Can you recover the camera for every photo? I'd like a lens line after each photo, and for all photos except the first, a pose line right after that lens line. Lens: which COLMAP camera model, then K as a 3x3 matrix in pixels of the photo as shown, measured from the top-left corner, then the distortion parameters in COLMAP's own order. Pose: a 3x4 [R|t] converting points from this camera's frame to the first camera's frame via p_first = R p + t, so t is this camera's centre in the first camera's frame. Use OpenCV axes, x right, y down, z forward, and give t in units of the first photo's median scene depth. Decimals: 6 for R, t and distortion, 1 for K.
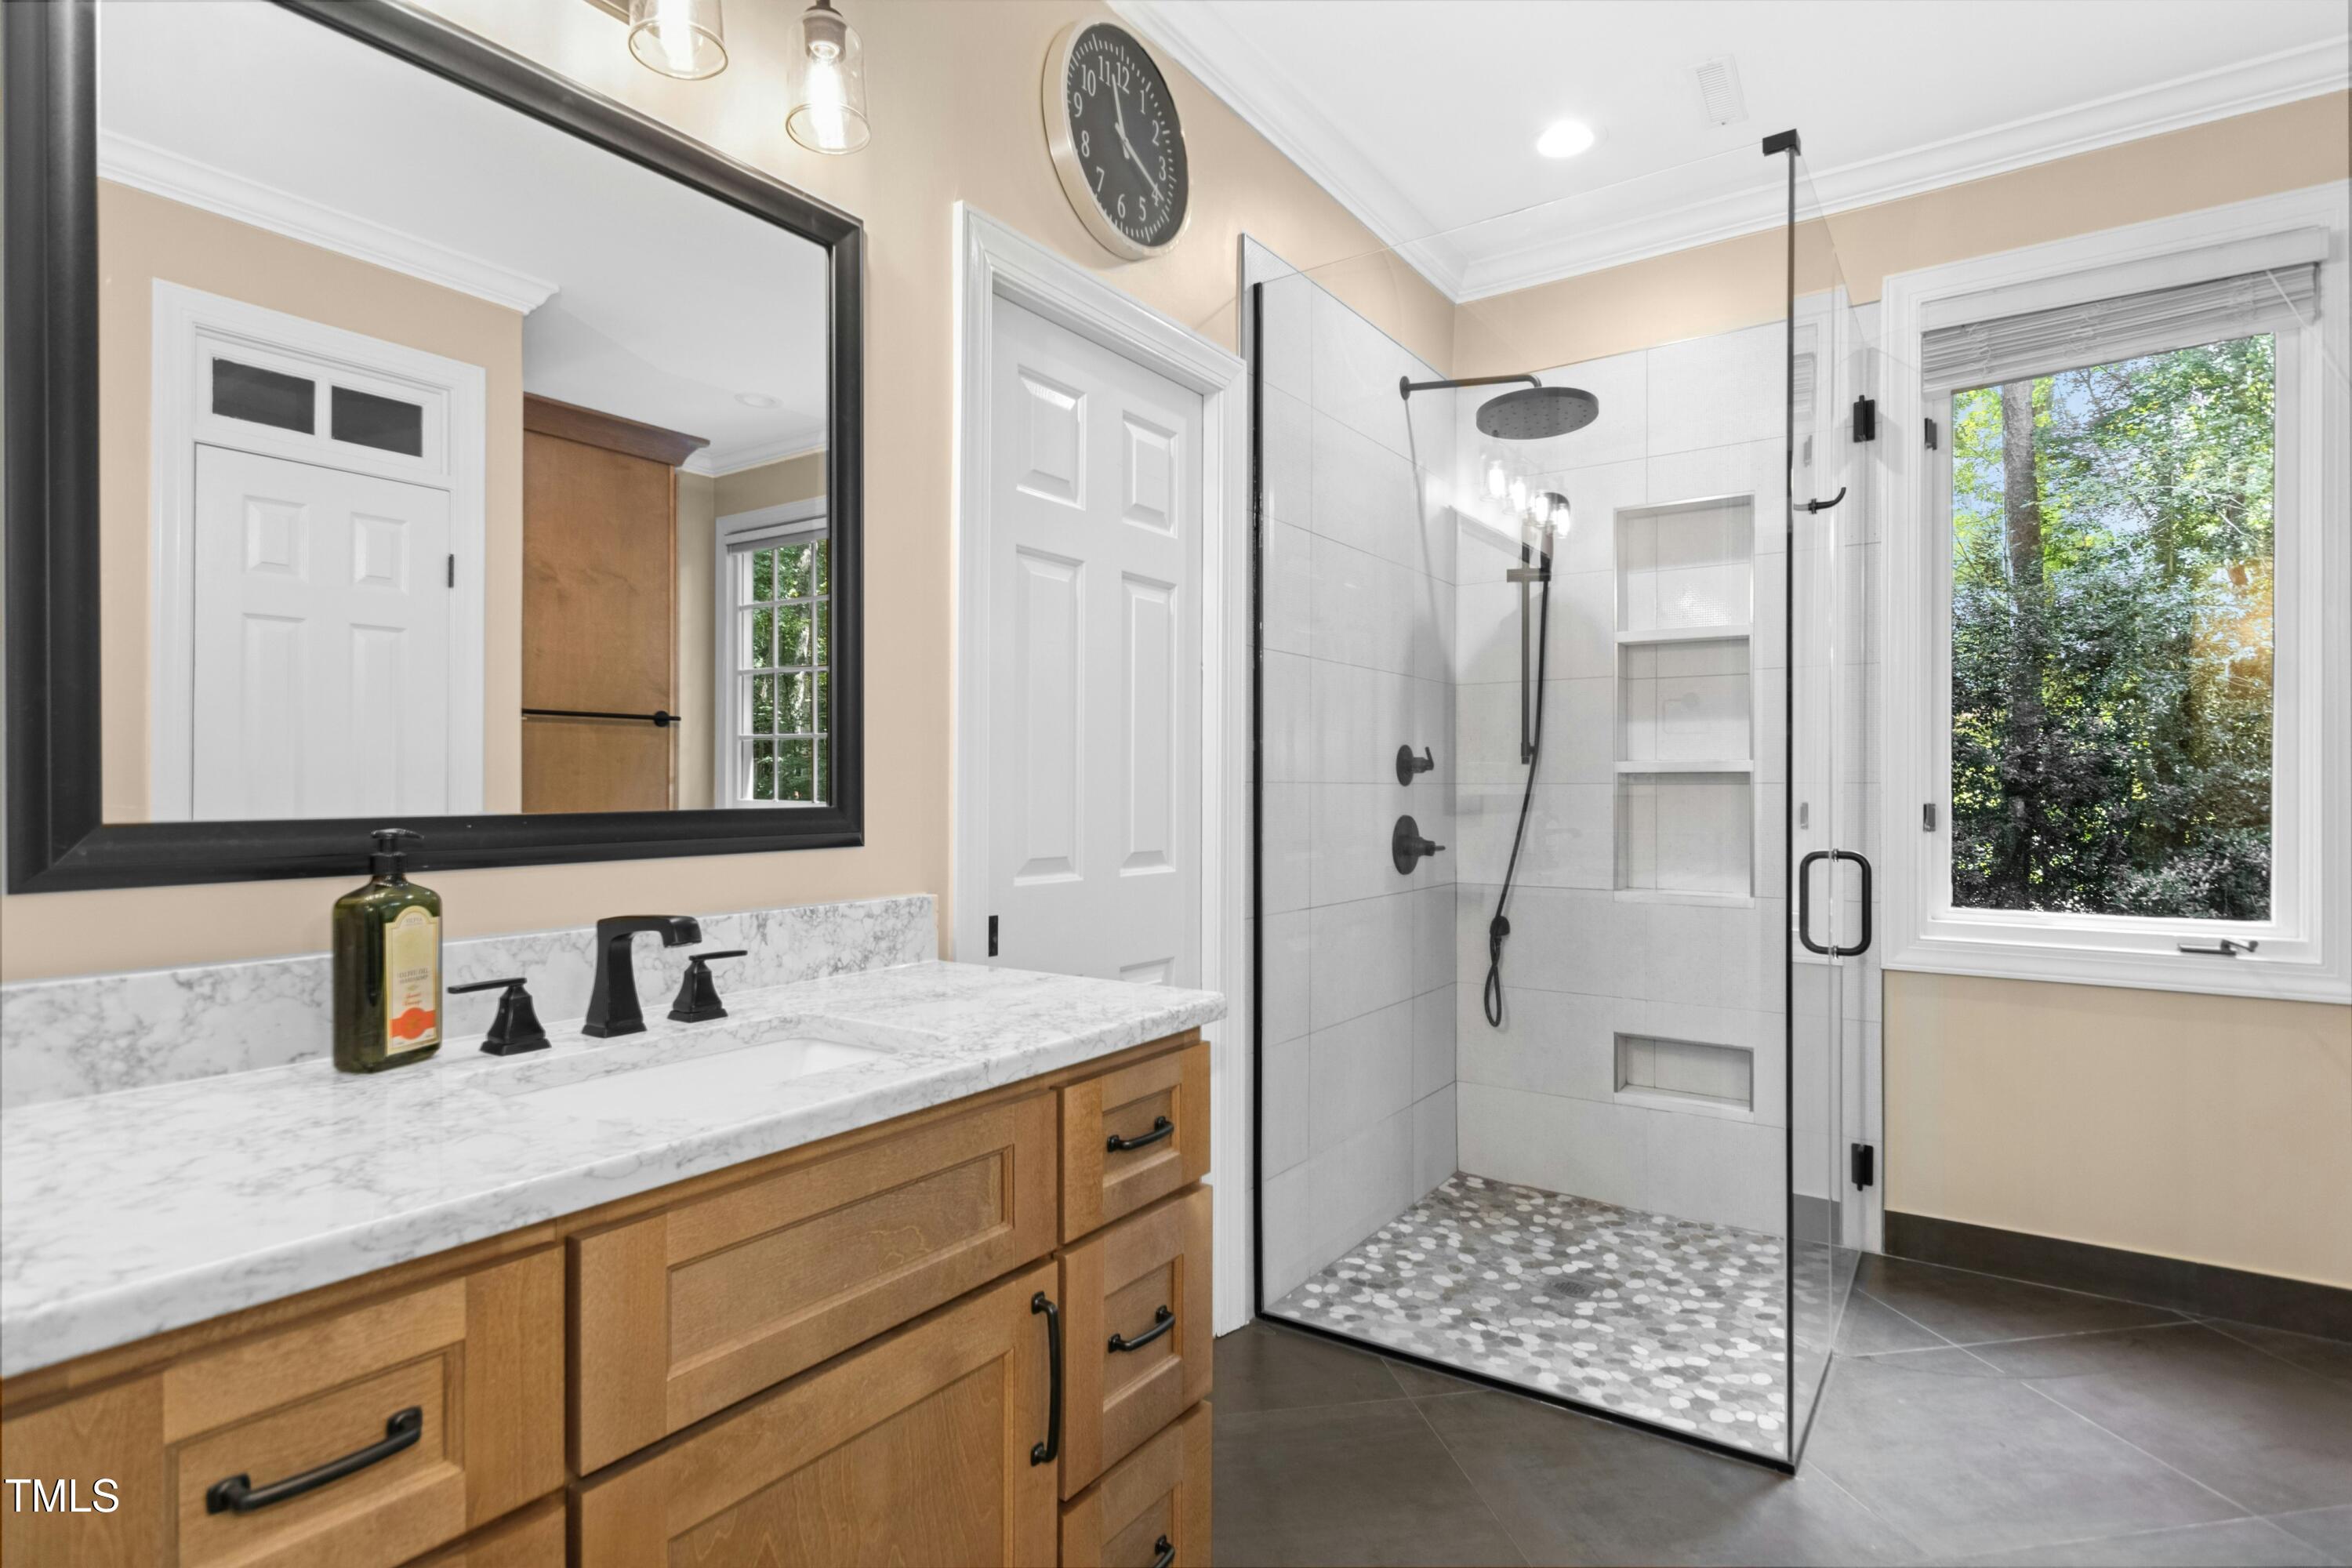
lens RADIAL K [[1234.6, 0, 1184.8], [0, 1234.6, 783.7], [0, 0, 1]] dist [0.020223, 0.000574]
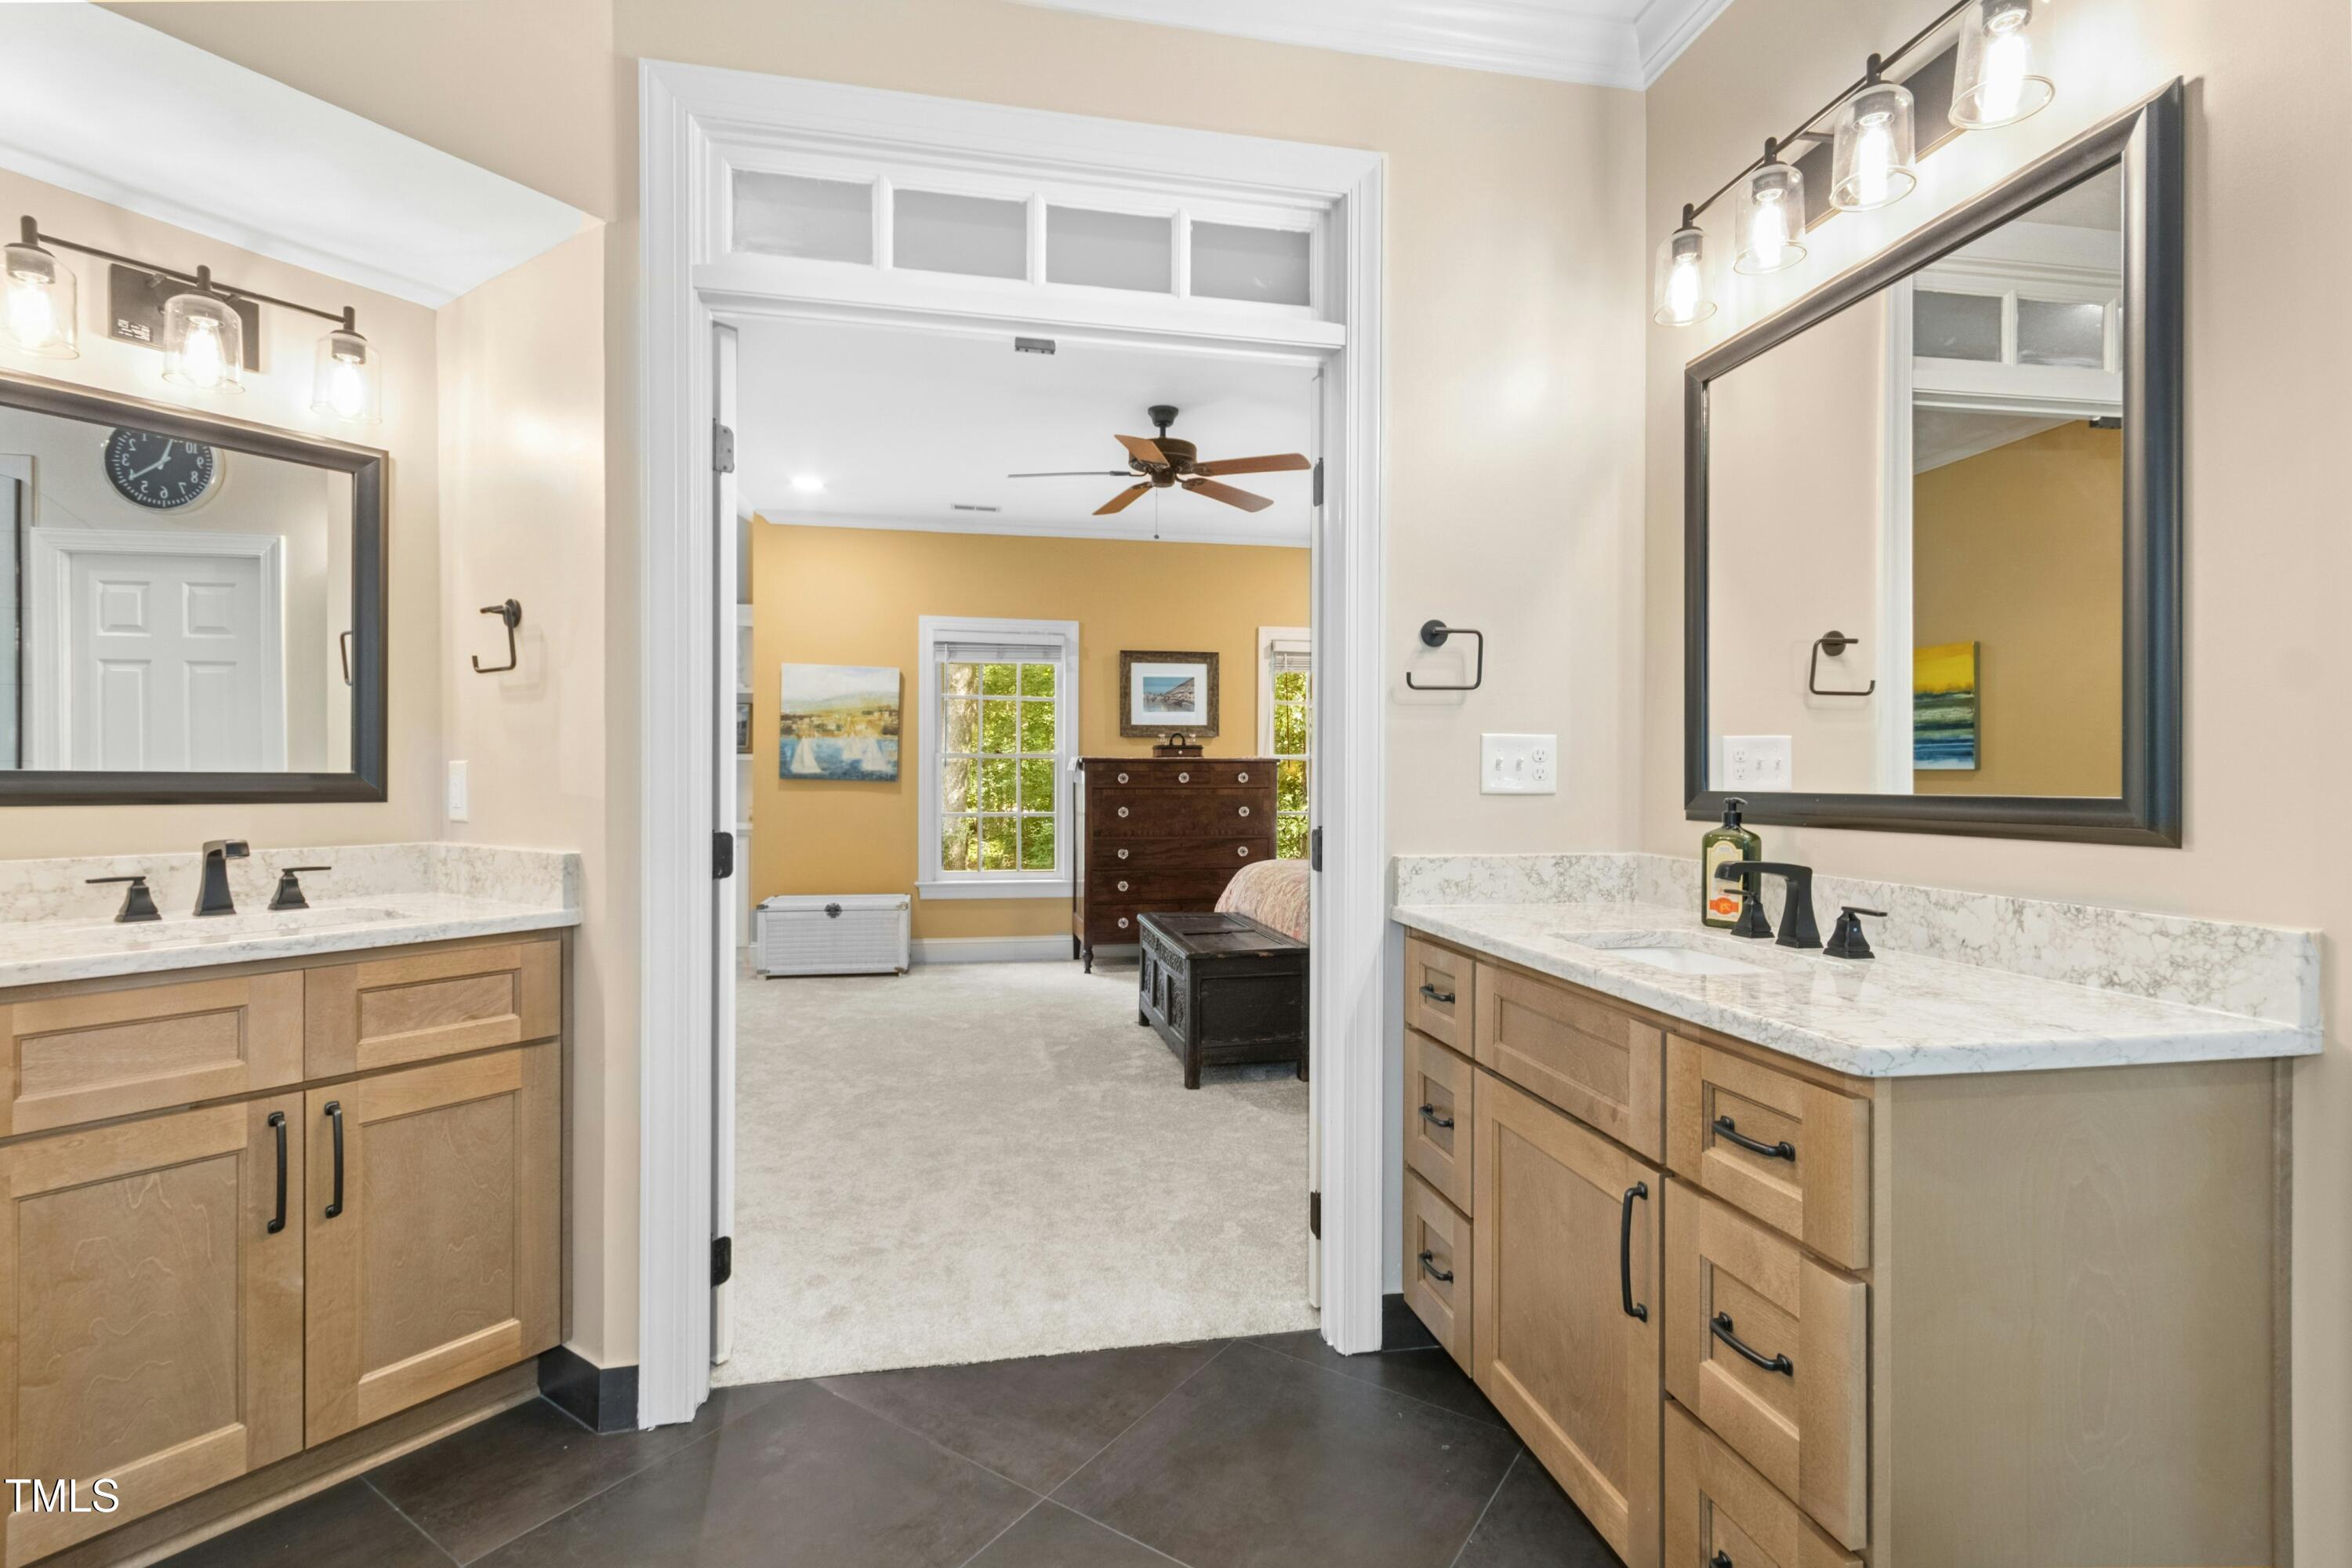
lens RADIAL K [[1080.3, 0, 1177.9], [0, 1080.3, 777.7], [0, 0, 1]] dist [-0.001384, -0.000100]
pose [[-0.707415, -0.004606, -0.706783, 0.757292], [-0.005149, 0.999986, -0.001363, 0.009187], [0.706780, 0.002675, -0.707429, 1.118711]]
